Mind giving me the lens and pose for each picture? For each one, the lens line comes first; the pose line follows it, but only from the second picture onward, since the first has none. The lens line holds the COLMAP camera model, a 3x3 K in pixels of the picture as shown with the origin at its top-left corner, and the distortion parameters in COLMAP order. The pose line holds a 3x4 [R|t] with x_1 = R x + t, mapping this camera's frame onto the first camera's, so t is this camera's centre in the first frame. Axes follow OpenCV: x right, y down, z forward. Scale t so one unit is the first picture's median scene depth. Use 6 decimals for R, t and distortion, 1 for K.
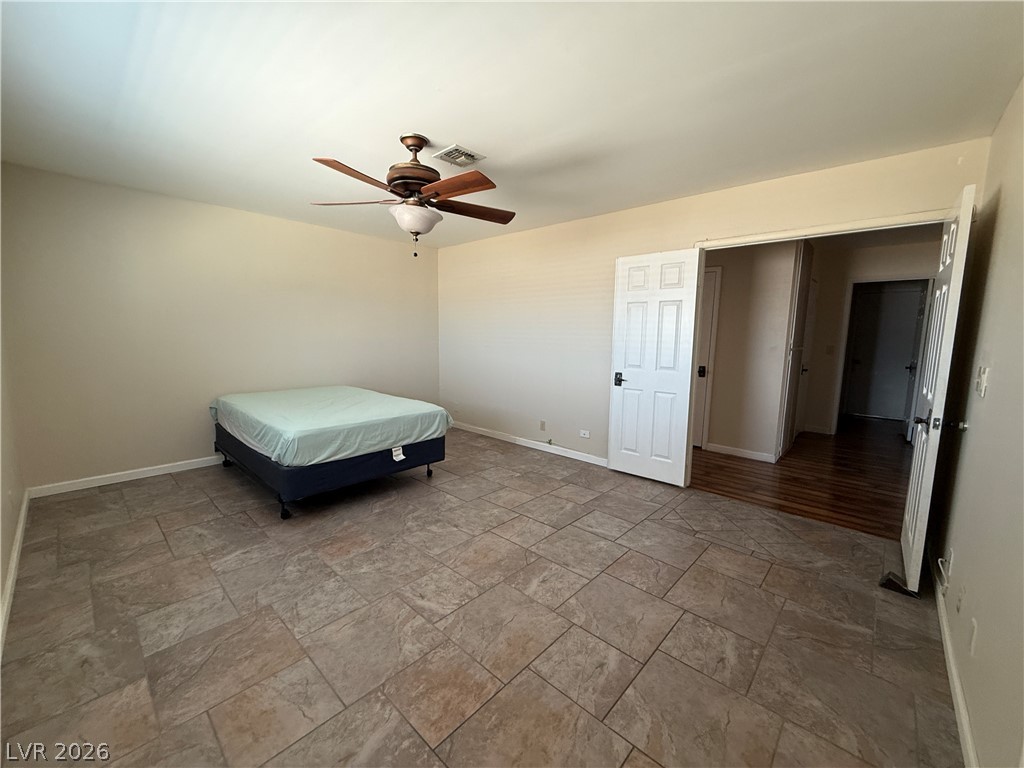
lens RADIAL K [[409.2, 0, 513.0], [0, 409.2, 385.6], [0, 0, 1]] dist [-0.000407, 0.001077]
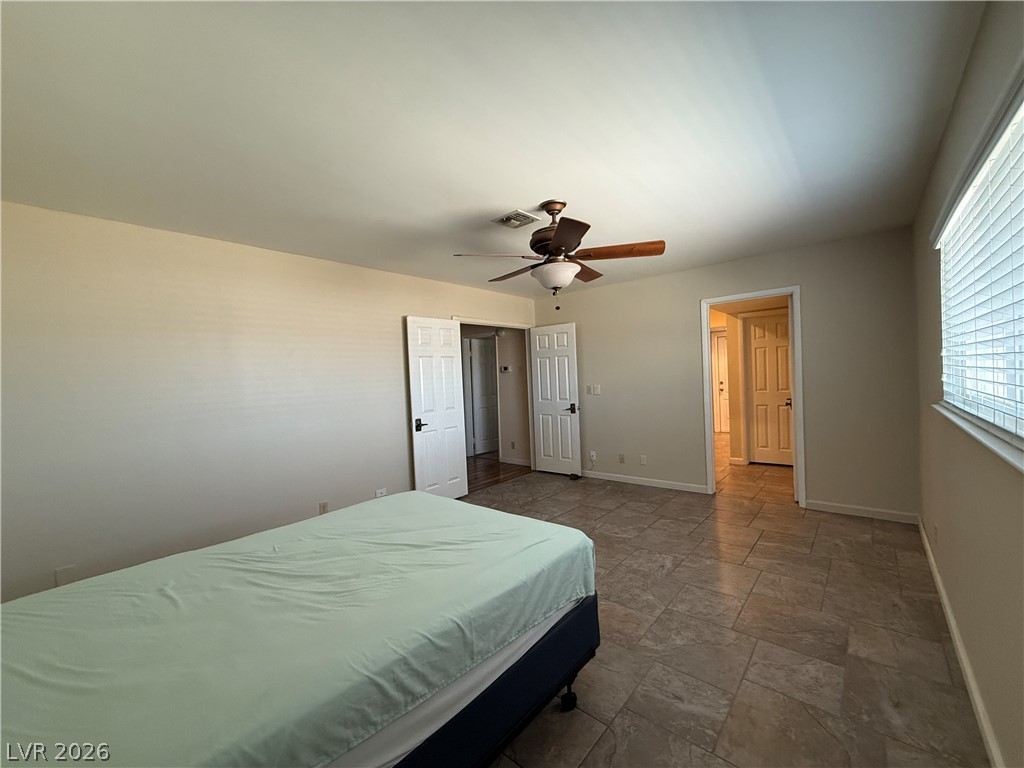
lens RADIAL K [[409.2, 0, 510.0], [0, 409.2, 382.2], [0, 0, 1]] dist [-0.000407, 0.001077]
pose [[-0.023942, -0.027506, 0.999335, -1.378373], [0.168355, 0.985234, 0.031151, -0.198516], [-0.985436, 0.168989, -0.018958, 1.251076]]
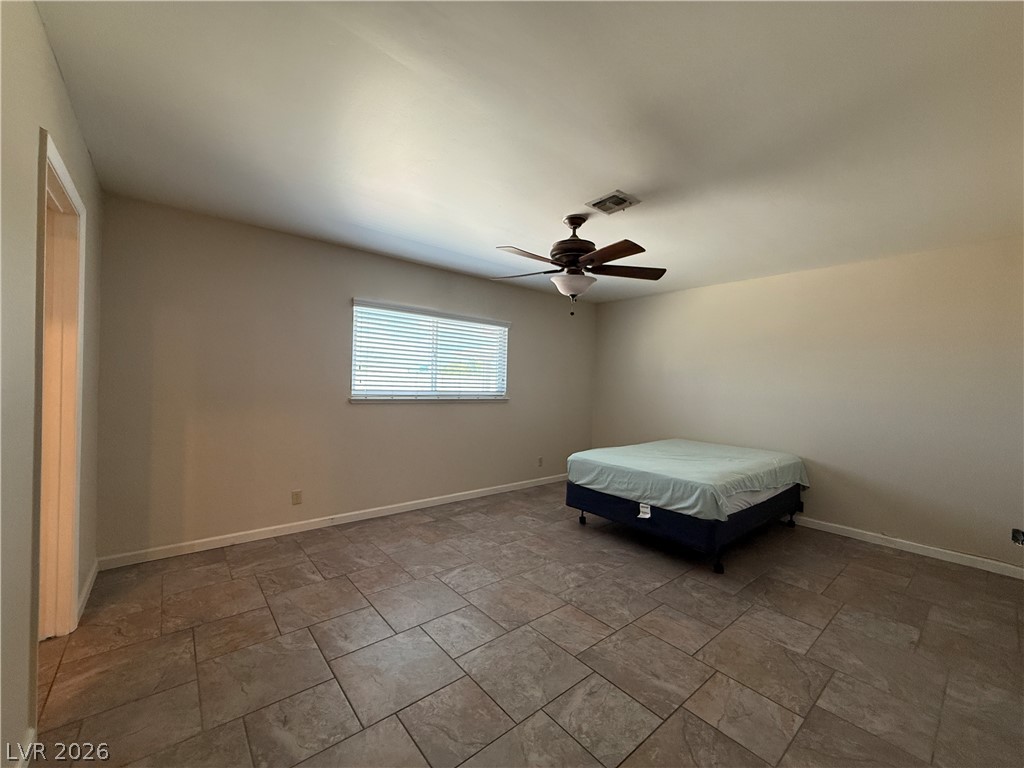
lens RADIAL K [[409.2, 0, 508.1], [0, 409.2, 385.1], [0, 0, 1]] dist [-0.000407, 0.001077]
pose [[-0.132701, -0.014695, -0.991047, 0.977654], [-0.155959, 0.987744, 0.006237, -0.109008], [0.978809, 0.155390, -0.133366, 1.074438]]
